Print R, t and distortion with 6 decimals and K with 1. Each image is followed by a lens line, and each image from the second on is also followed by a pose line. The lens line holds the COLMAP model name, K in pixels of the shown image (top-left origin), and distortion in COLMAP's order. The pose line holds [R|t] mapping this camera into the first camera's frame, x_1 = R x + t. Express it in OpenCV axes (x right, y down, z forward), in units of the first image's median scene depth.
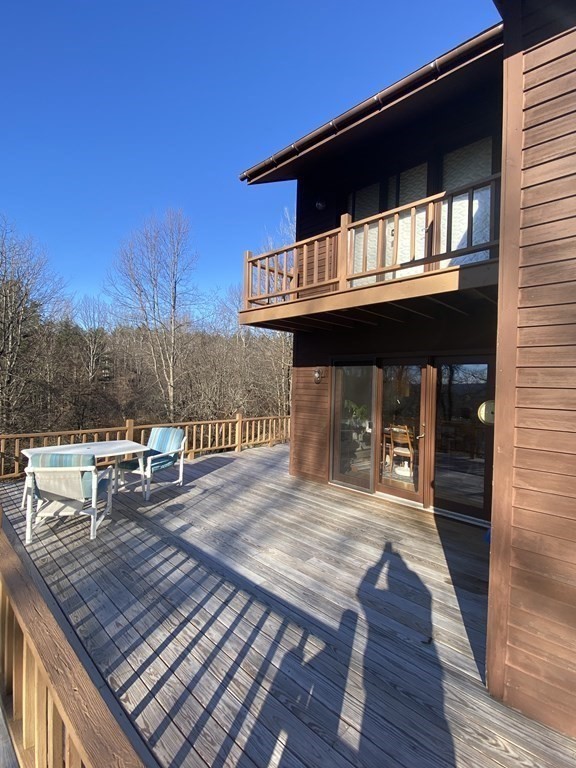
lens RADIAL K [[362.9, 0, 288.0], [0, 362.9, 384.0], [0, 0, 1]] dist [-0.000122, -0.000019]
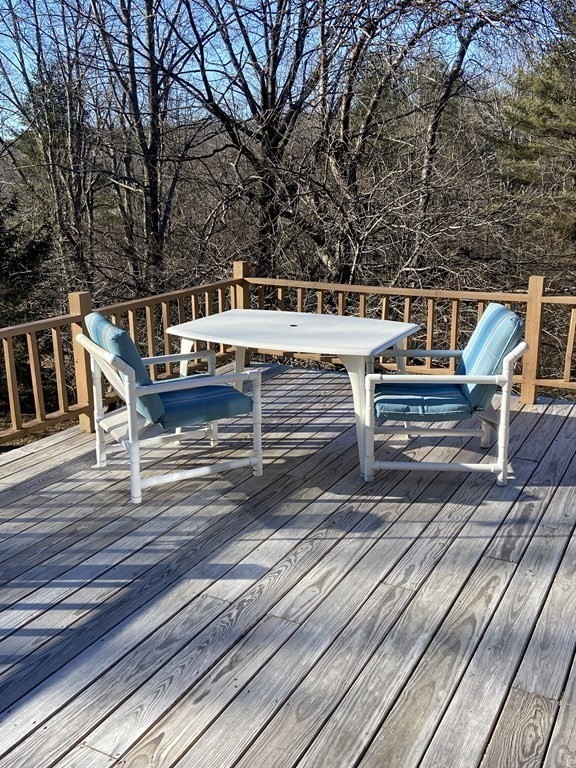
lens RADIAL K [[813.9, 0, 288.0], [0, 813.9, 384.0], [0, 0, 1]] dist [0.125988, 0.001648]
pose [[0.281768, 0.217989, -0.934392, 0.402646], [0.005314, 0.973480, 0.228710, 0.027835], [0.959468, -0.069408, 0.273137, 0.757845]]
